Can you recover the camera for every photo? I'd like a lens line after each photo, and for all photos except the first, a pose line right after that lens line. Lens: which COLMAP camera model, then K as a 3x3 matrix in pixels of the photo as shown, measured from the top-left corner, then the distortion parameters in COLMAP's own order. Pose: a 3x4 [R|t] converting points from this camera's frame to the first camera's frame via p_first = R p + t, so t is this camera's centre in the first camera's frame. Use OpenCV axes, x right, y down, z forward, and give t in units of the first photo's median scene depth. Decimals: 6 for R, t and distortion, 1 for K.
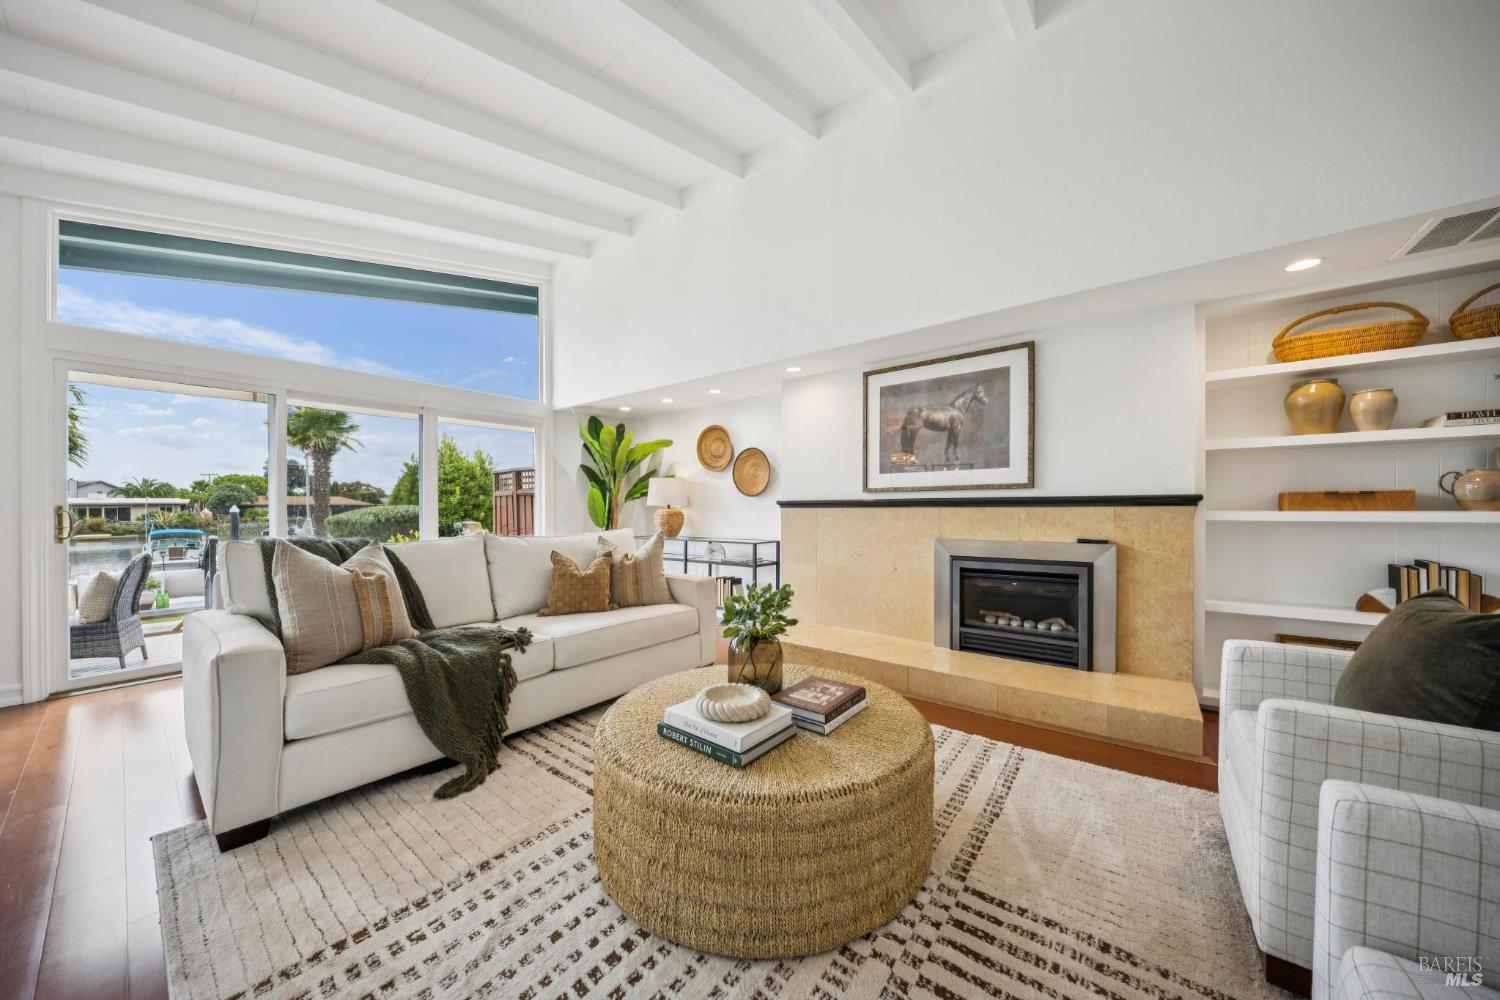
lens RADIAL K [[506.1, 0, 743.9], [0, 506.1, 508.2], [0, 0, 1]] dist [0.000017, 0.000070]
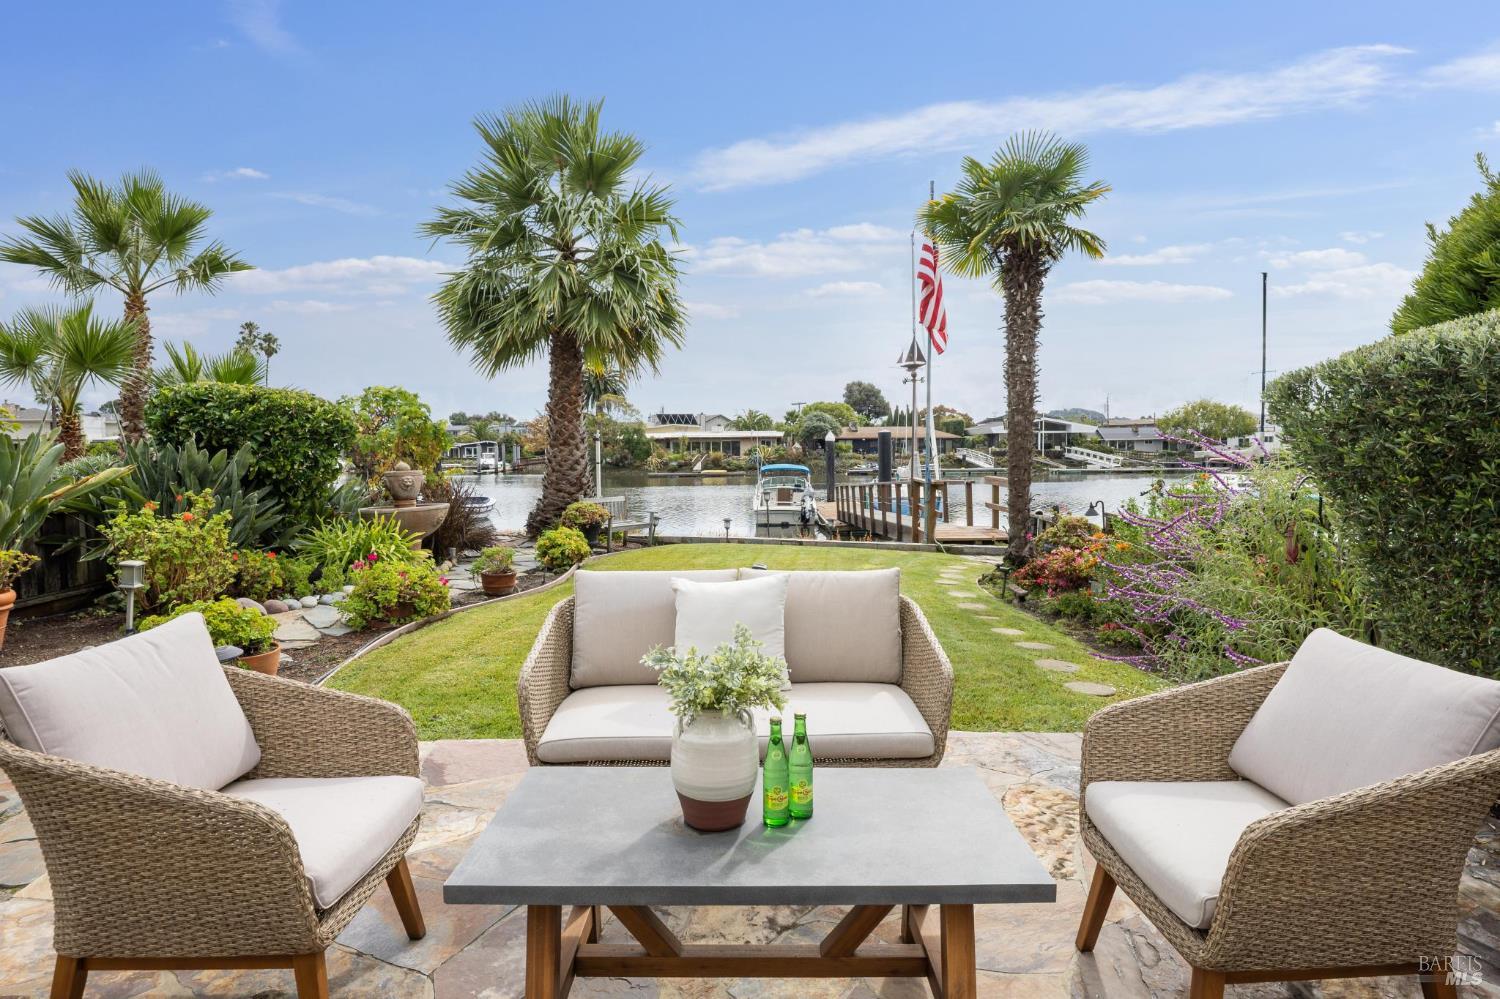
lens RADIAL K [[811.1, 0, 765.9], [0, 811.1, 478.8], [0, 0, 1]] dist [0.000448, -0.027570]
pose [[0.659451, 0.030166, -0.751142, -0.091506], [0.000867, 0.999163, 0.040888, 0.006663], [0.751747, -0.027615, 0.658873, 0.078788]]
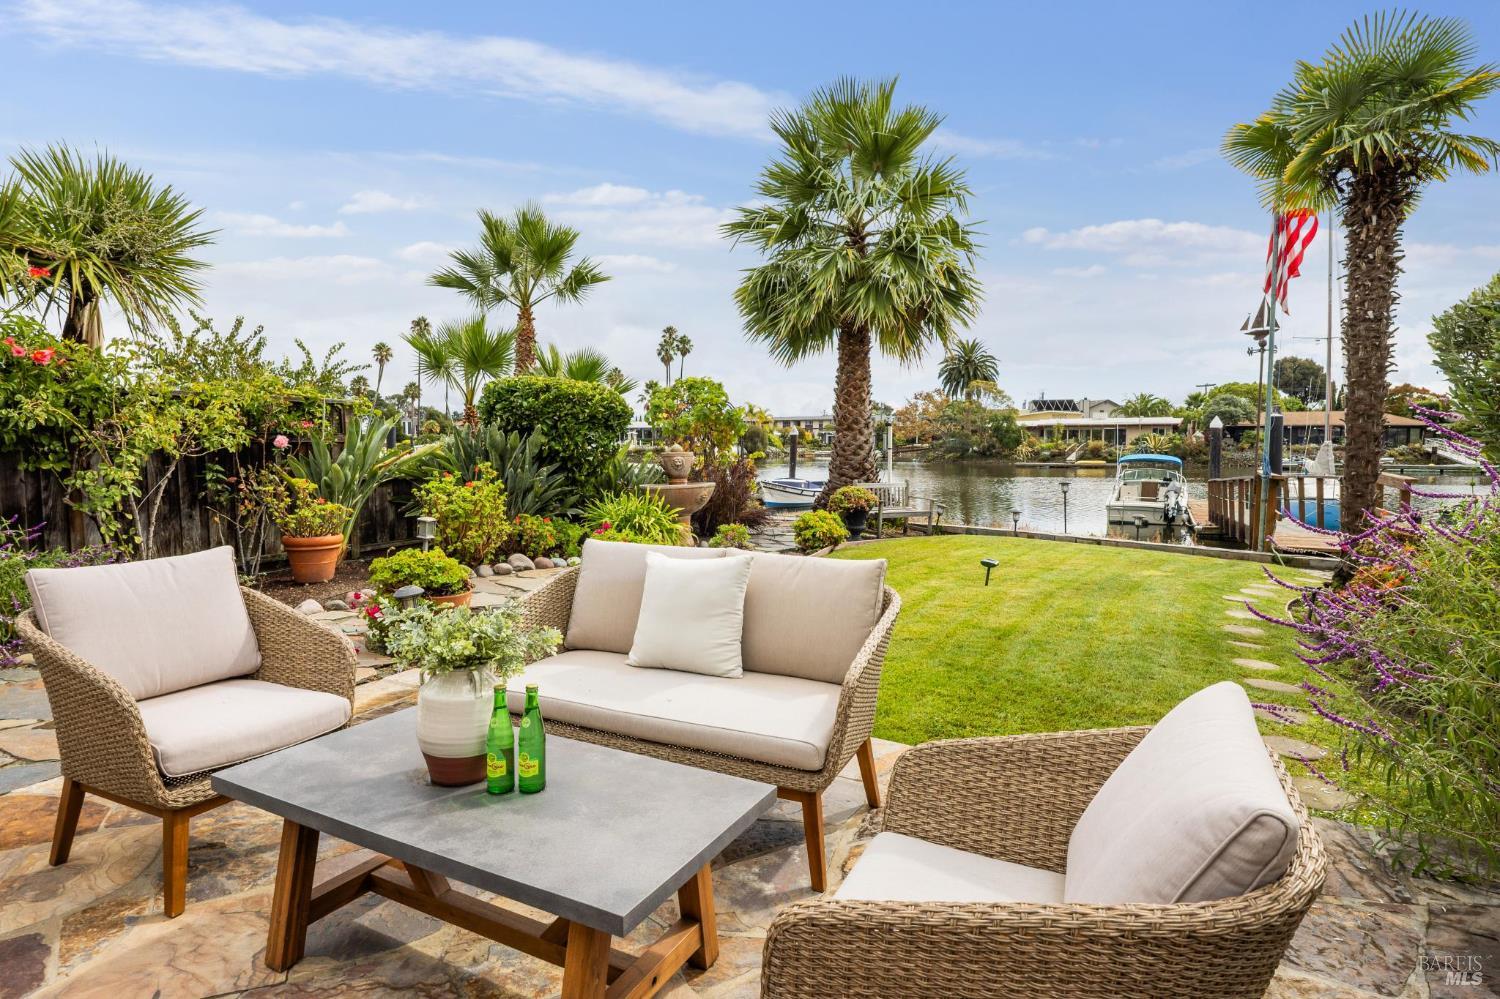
lens RADIAL K [[816.7, 0, 741.3], [0, 816.7, 483.8], [0, 0, 1]] dist [0.002657, -0.032637]
pose [[0.233192, 0.059914, -0.970583, -0.083723], [-0.001722, 0.998124, 0.061200, 0.007395], [0.972429, -0.012600, 0.232858, 0.098022]]
